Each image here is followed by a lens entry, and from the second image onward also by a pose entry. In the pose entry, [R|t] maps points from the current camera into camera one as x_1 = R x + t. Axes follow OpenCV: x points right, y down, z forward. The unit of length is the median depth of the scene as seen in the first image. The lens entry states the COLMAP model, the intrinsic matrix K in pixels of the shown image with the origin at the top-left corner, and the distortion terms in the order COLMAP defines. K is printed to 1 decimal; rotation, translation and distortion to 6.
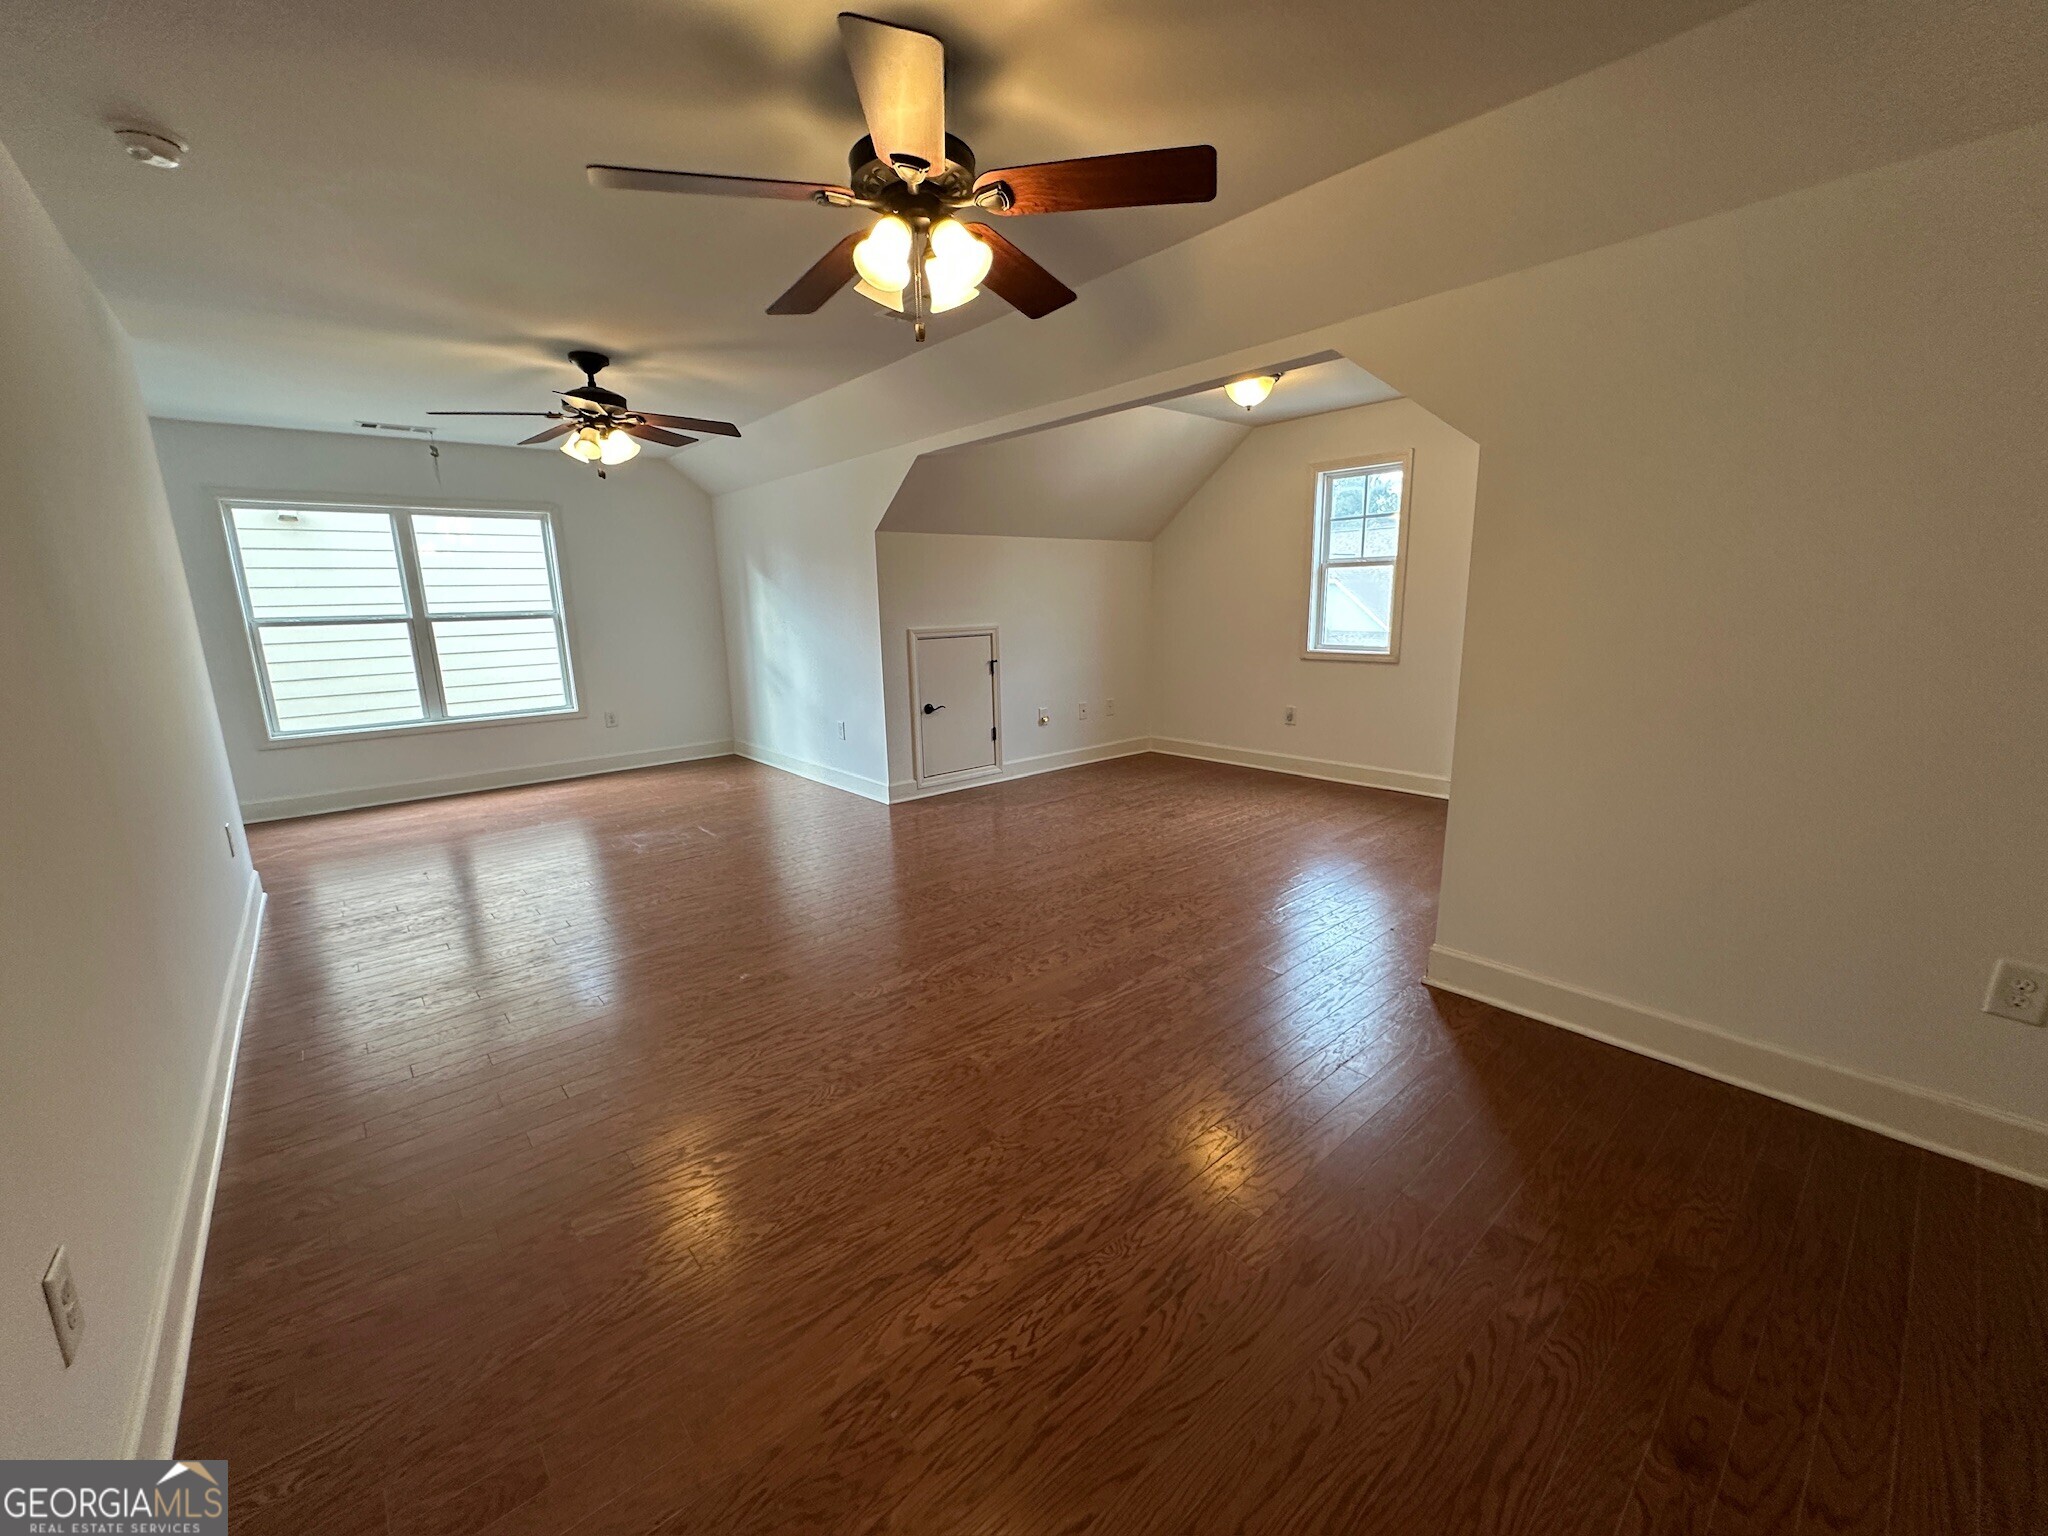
lens RADIAL K [[814.4, 0, 1023.0], [0, 814.4, 769.3], [0, 0, 1]] dist [-0.001800, 0.000302]
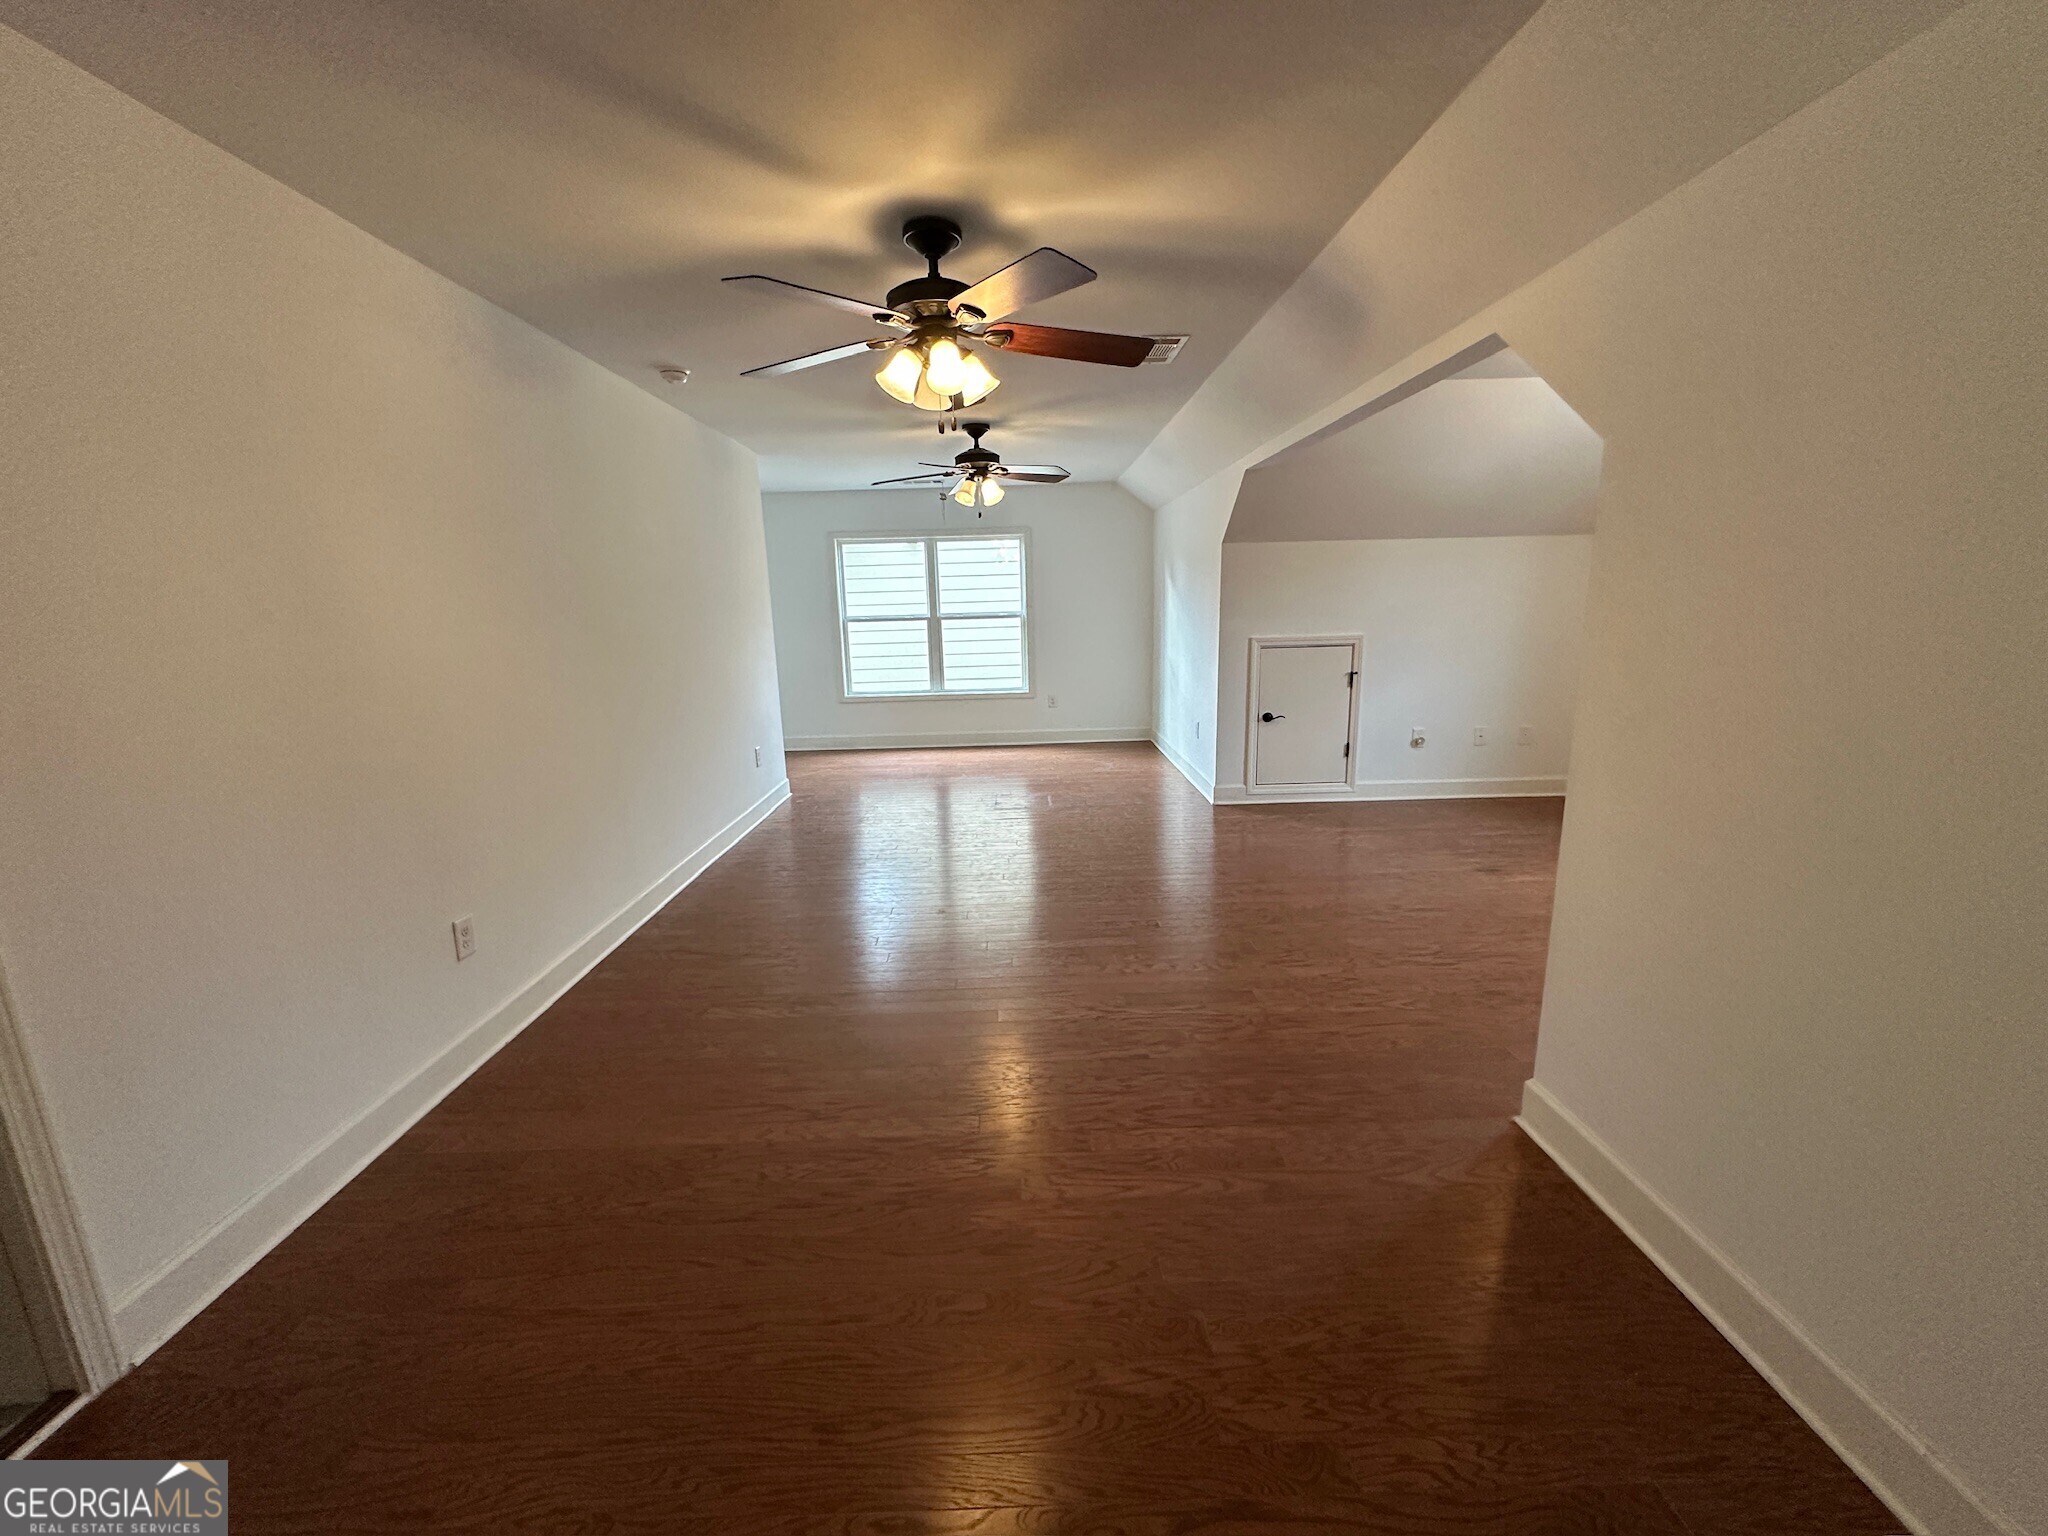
lens RADIAL K [[814.4, 0, 1023.0], [0, 814.4, 769.3], [0, 0, 1]] dist [-0.001800, 0.000302]
pose [[0.764363, 0.134667, -0.630566, 0.297880], [-0.125156, 0.990334, 0.059789, -0.033189], [0.632522, 0.033218, 0.773829, 0.037108]]
